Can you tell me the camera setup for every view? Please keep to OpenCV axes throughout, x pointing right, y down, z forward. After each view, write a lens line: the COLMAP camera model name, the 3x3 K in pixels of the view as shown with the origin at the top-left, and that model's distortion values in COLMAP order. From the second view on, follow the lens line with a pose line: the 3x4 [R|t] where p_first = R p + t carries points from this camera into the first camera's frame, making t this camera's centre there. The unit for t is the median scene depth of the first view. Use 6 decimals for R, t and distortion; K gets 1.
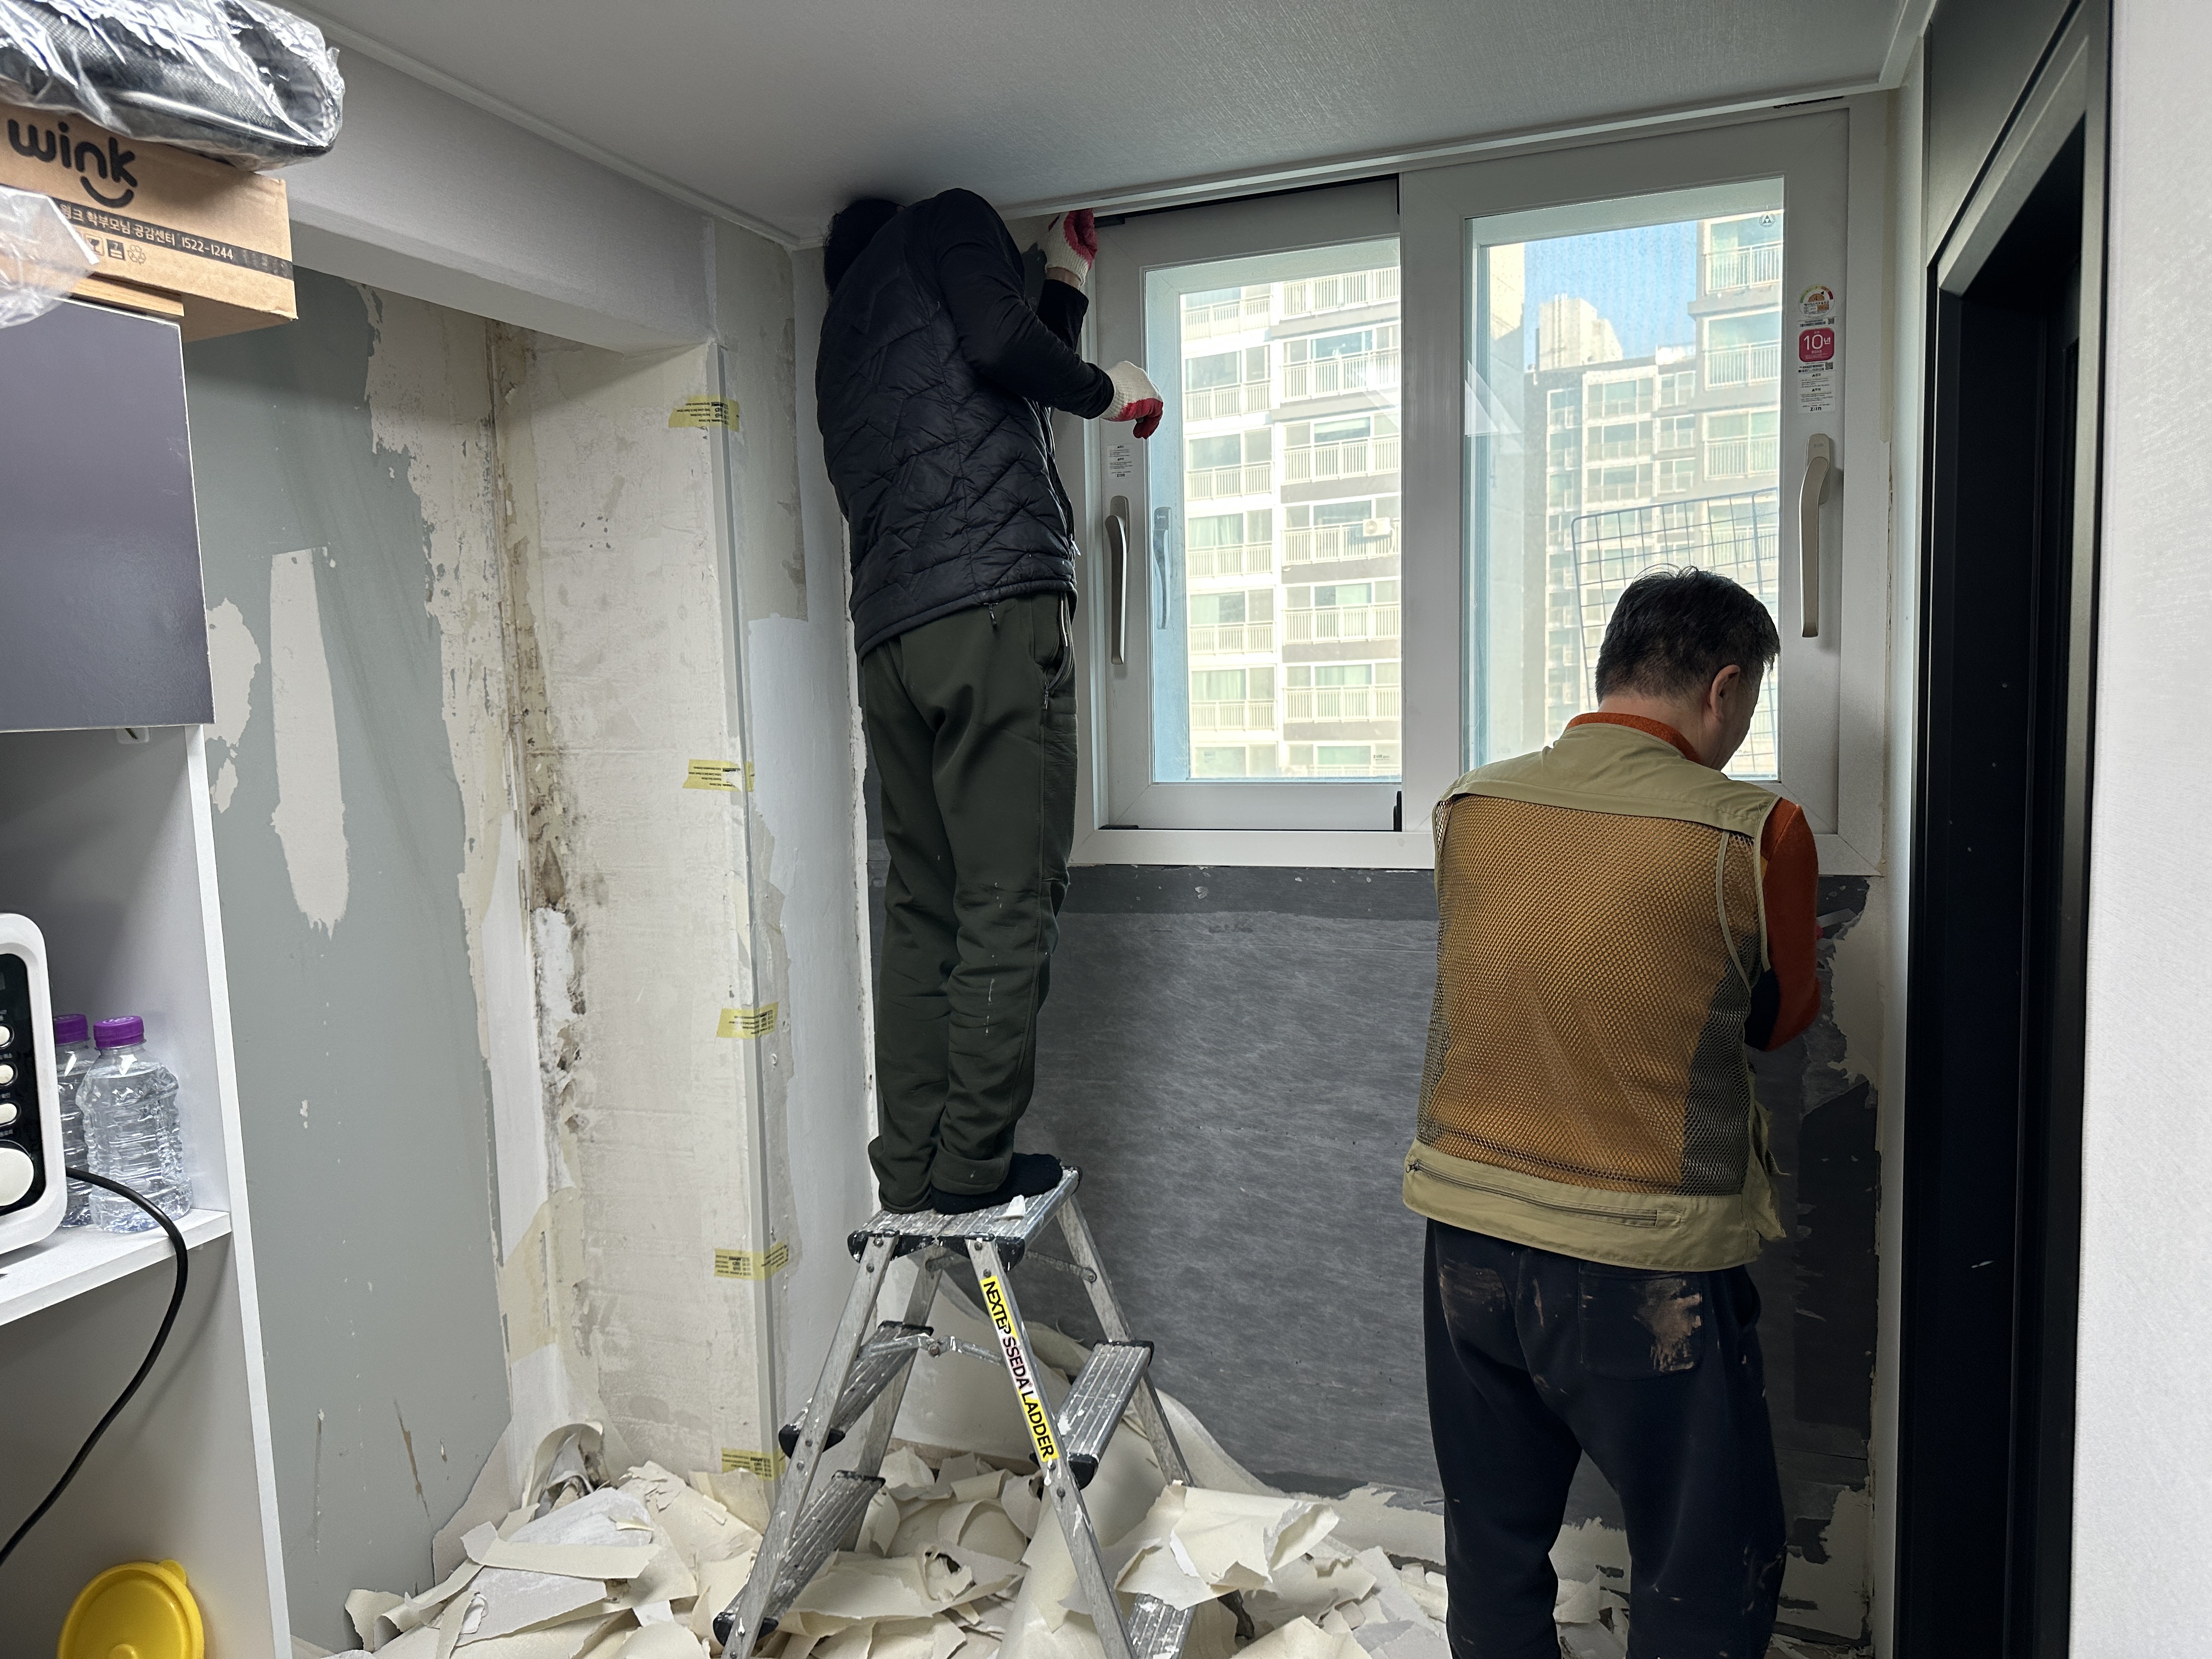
lens RADIAL K [[1411.1, 0, 1106.0], [0, 1411.1, 829.5], [0, 0, 1]] dist [-0.007395, -0.002168]
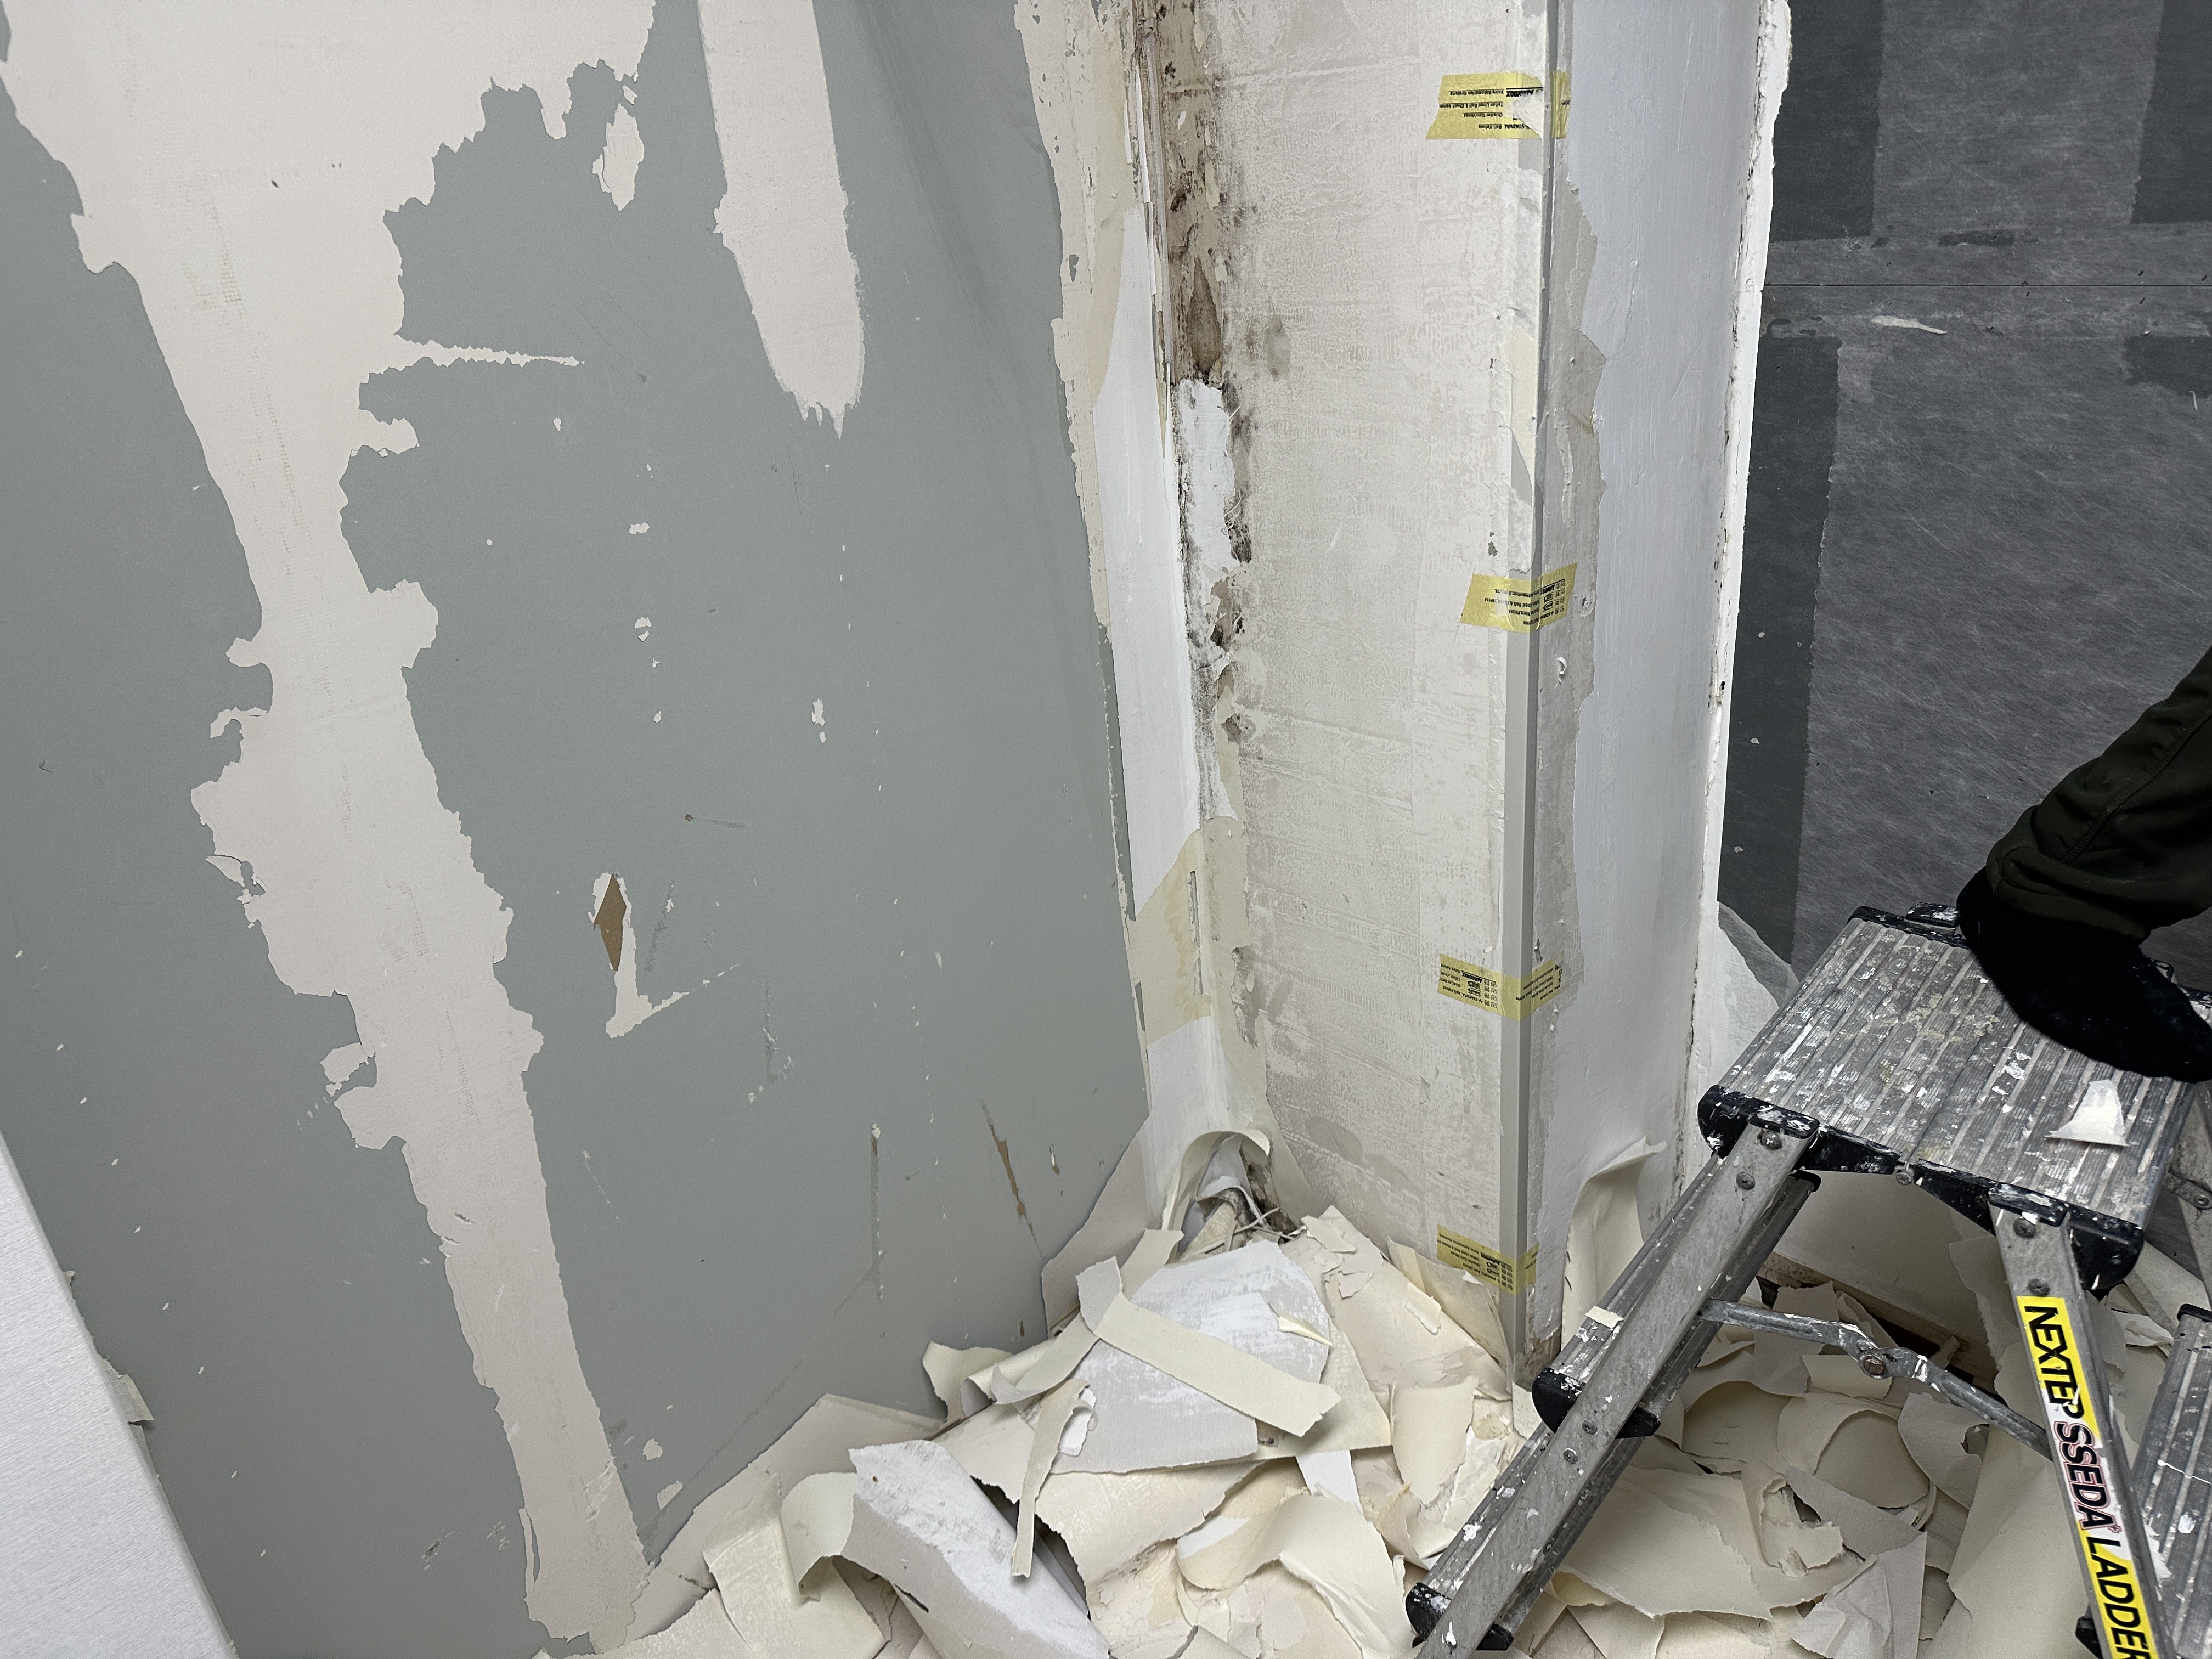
lens RADIAL K [[1517.5, 0, 1106.0], [0, 1517.5, 829.5], [0, 0, 1]] dist [0.127964, -0.230554]
pose [[0.880057, 0.144858, -0.452234, -0.107857], [0.023086, 0.938159, 0.345434, 0.009341], [0.474307, -0.314442, 0.822289, 0.387721]]
